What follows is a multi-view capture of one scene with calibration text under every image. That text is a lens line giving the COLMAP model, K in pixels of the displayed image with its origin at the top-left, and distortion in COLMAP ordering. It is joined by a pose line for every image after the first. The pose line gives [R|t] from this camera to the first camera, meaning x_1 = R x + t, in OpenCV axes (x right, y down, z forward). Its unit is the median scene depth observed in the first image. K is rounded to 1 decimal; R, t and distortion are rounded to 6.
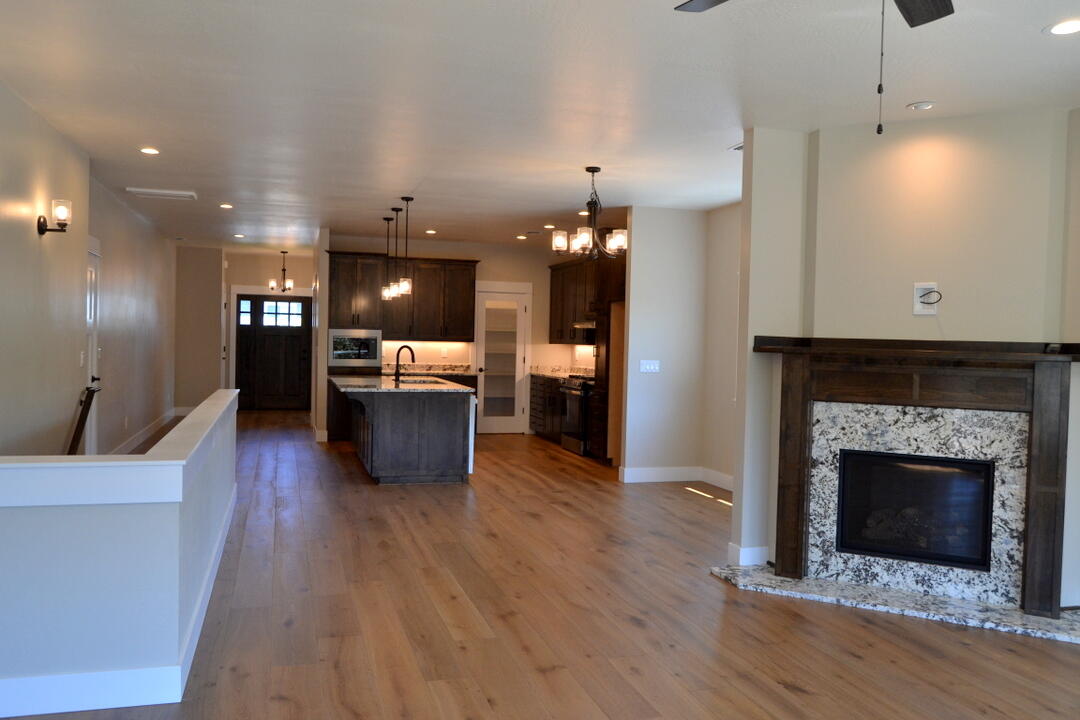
lens RADIAL K [[847.2, 0, 537.0], [0, 847.2, 360.9], [0, 0, 1]] dist [-0.021334, 0.022762]
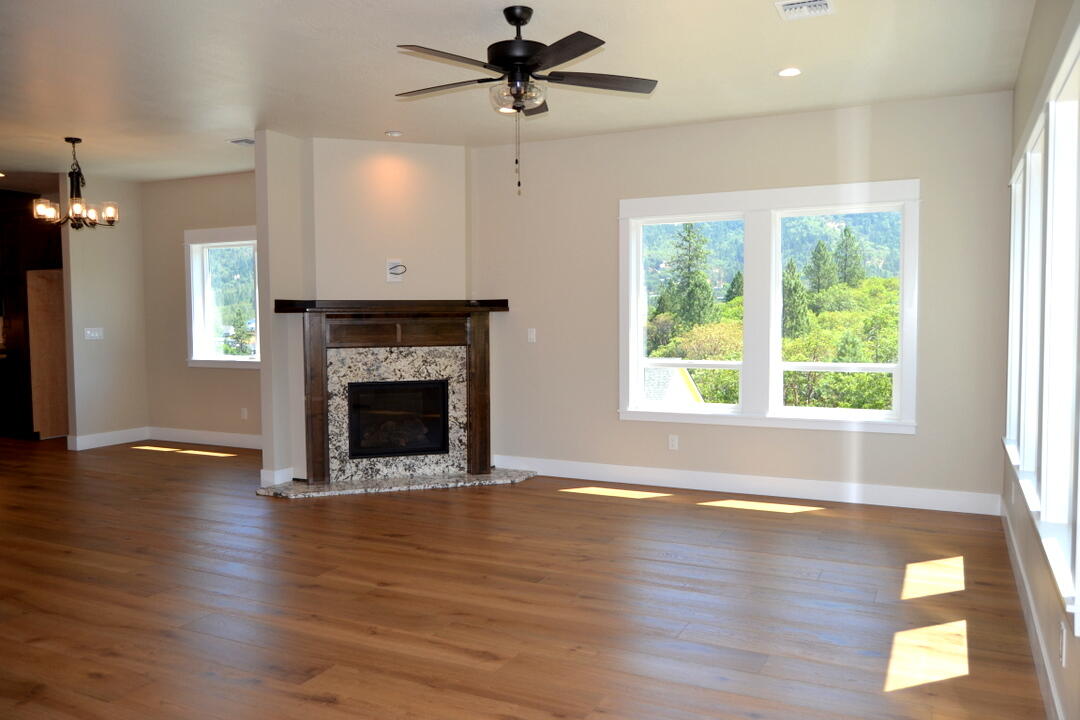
lens RADIAL K [[847.2, 0, 538.7], [0, 847.2, 358.8], [0, 0, 1]] dist [-0.021334, 0.022762]
pose [[0.684152, -0.071898, 0.725787, -0.421066], [0.042819, 0.997372, 0.058439, 0.000777], [-0.728081, -0.008904, 0.685433, -0.145086]]
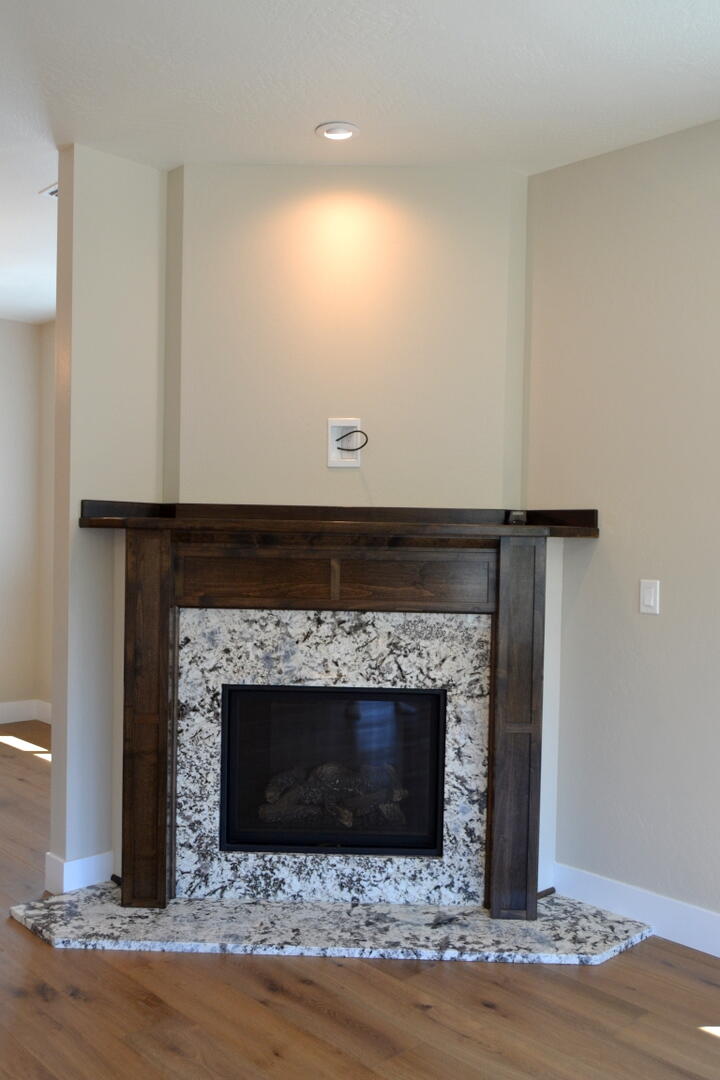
lens RADIAL K [[964.3, 0, 353.2], [0, 964.3, 550.5], [0, 0, 1]] dist [-0.015066, 0.004592]
pose [[0.892089, -0.018556, 0.451478, 0.134599], [0.015203, 0.999823, 0.011053, 0.001075], [-0.451603, -0.002997, 0.892214, 0.347498]]
